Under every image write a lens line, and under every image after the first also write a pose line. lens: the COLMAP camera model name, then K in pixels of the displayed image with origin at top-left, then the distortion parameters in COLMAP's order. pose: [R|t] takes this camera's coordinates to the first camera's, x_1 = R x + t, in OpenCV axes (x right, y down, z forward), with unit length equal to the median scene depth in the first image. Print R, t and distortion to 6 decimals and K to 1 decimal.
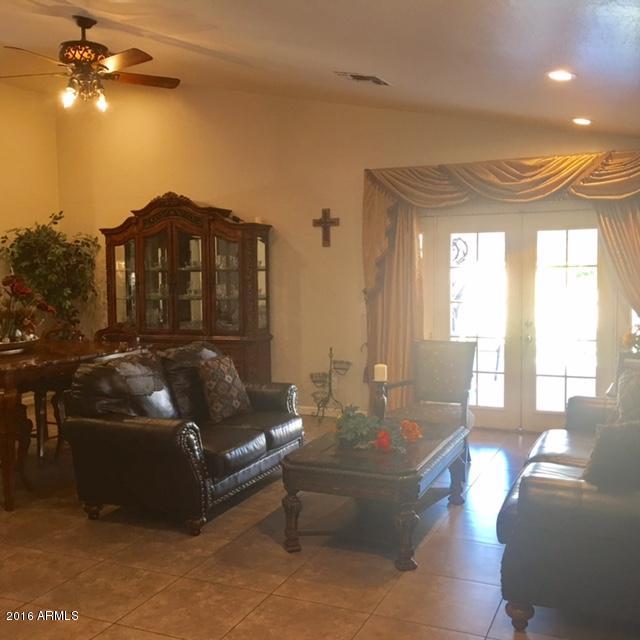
lens RADIAL K [[722.7, 0, 319.8], [0, 722.7, 321.2], [0, 0, 1]] dist [0.036586, 0.000000]
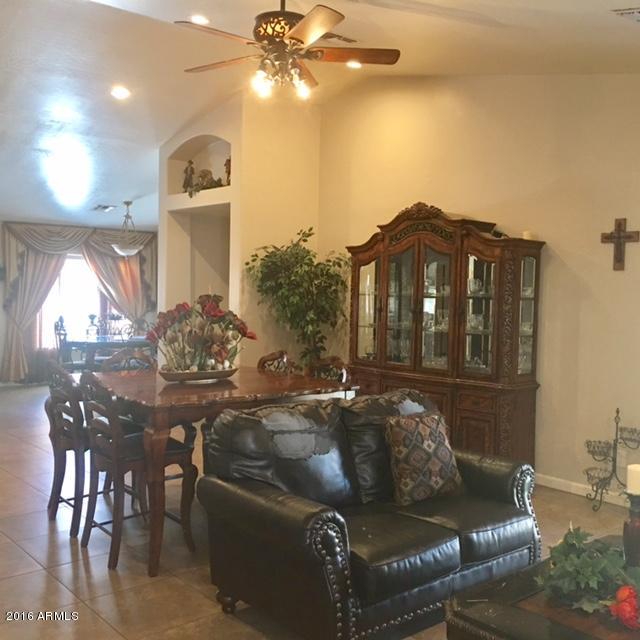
lens RADIAL K [[722.7, 0, 320.6], [0, 722.7, 316.4], [0, 0, 1]] dist [0.036586, 0.000000]
pose [[0.898011, 0.045651, -0.437599, 0.083168], [-0.064592, 0.997505, -0.028490, -0.020867], [0.435206, 0.053850, 0.898719, 0.276206]]
